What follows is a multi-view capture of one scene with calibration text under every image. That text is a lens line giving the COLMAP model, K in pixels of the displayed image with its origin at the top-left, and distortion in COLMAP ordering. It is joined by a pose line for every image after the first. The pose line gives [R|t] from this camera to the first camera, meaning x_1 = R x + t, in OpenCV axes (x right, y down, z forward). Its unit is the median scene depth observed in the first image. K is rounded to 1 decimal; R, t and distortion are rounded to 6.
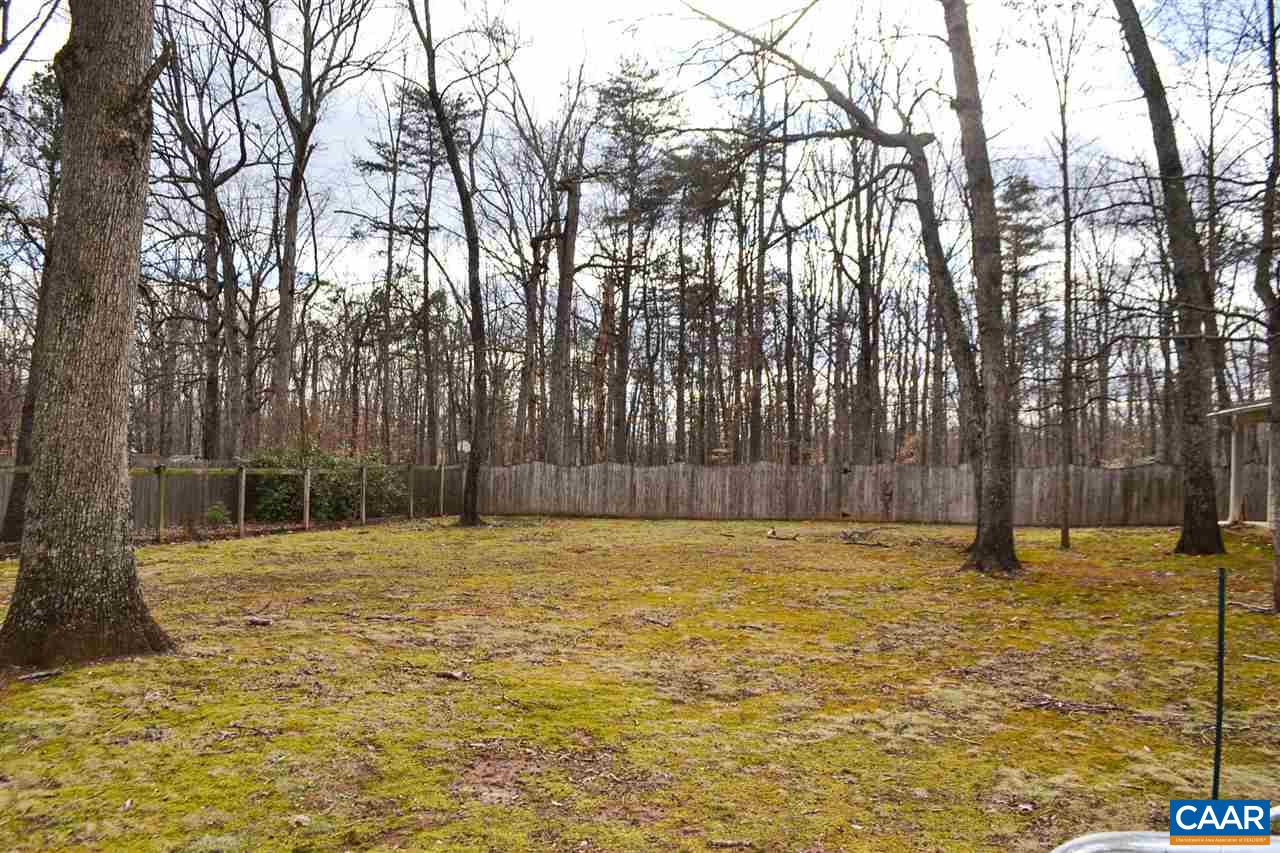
lens RADIAL K [[1022.7, 0, 630.2], [0, 1022.7, 431.6], [0, 0, 1]] dist [-0.086639, 0.009528]
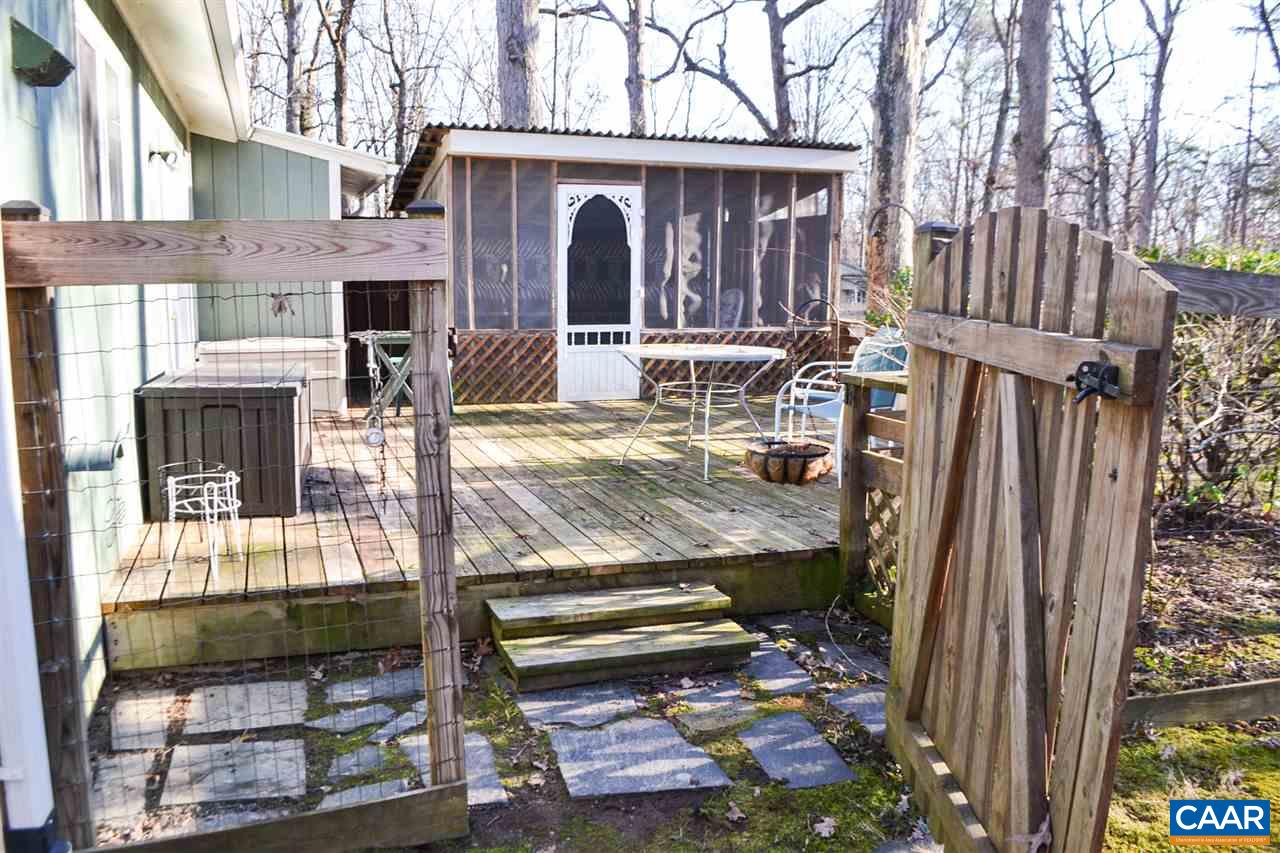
lens RADIAL K [[1022.7, 0, 630.2], [0, 1022.7, 431.6], [0, 0, 1]] dist [-0.086639, 0.009528]
pose [[0.677612, 0.083573, -0.730656, 0.129136], [0.025557, 0.990246, 0.136966, -0.005517], [0.734976, -0.111484, 0.668866, -0.284260]]
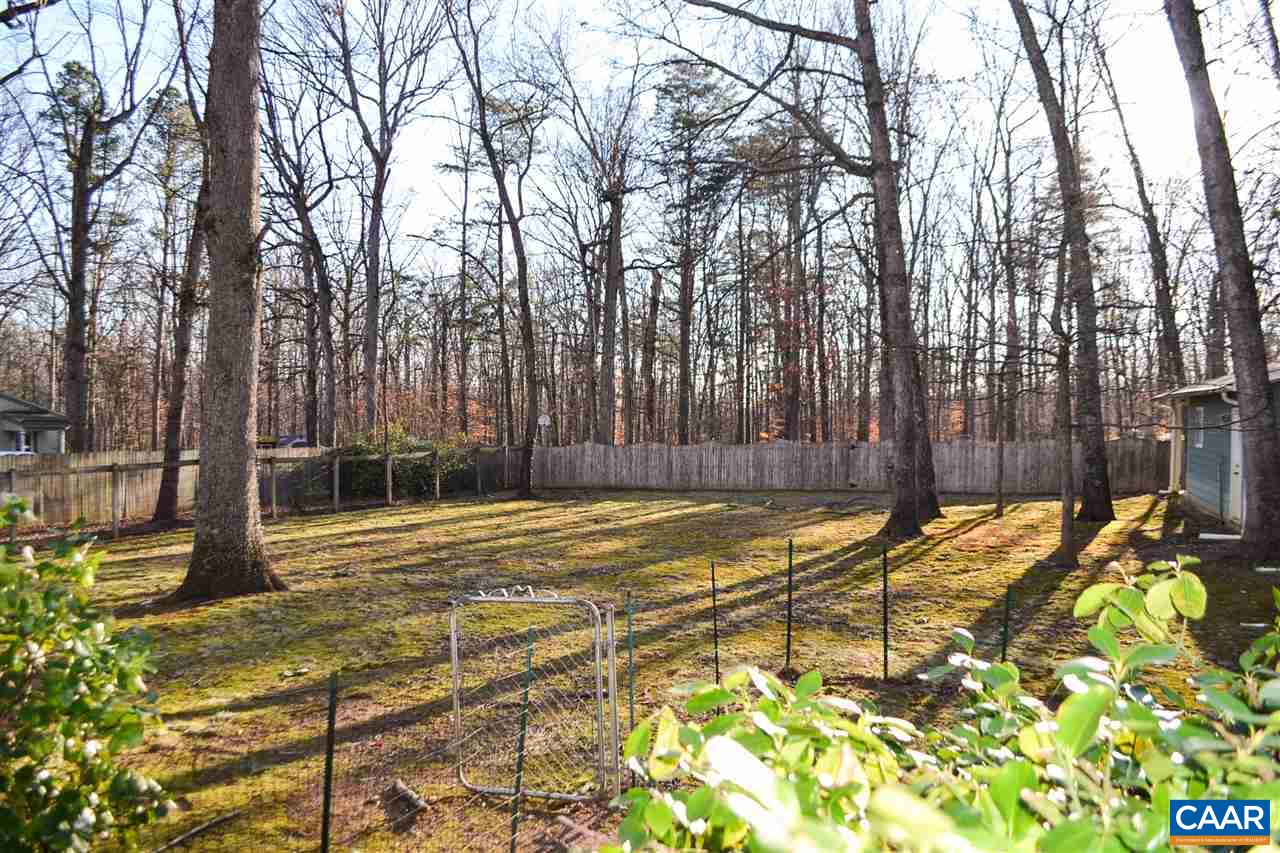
lens RADIAL K [[1022.7, 0, 630.2], [0, 1022.7, 431.6], [0, 0, 1]] dist [-0.086639, 0.009528]
pose [[0.995468, -0.017483, -0.093481, 0.052574], [0.020738, 0.999208, 0.033959, -0.016883], [0.092813, -0.035744, 0.995042, -0.116958]]
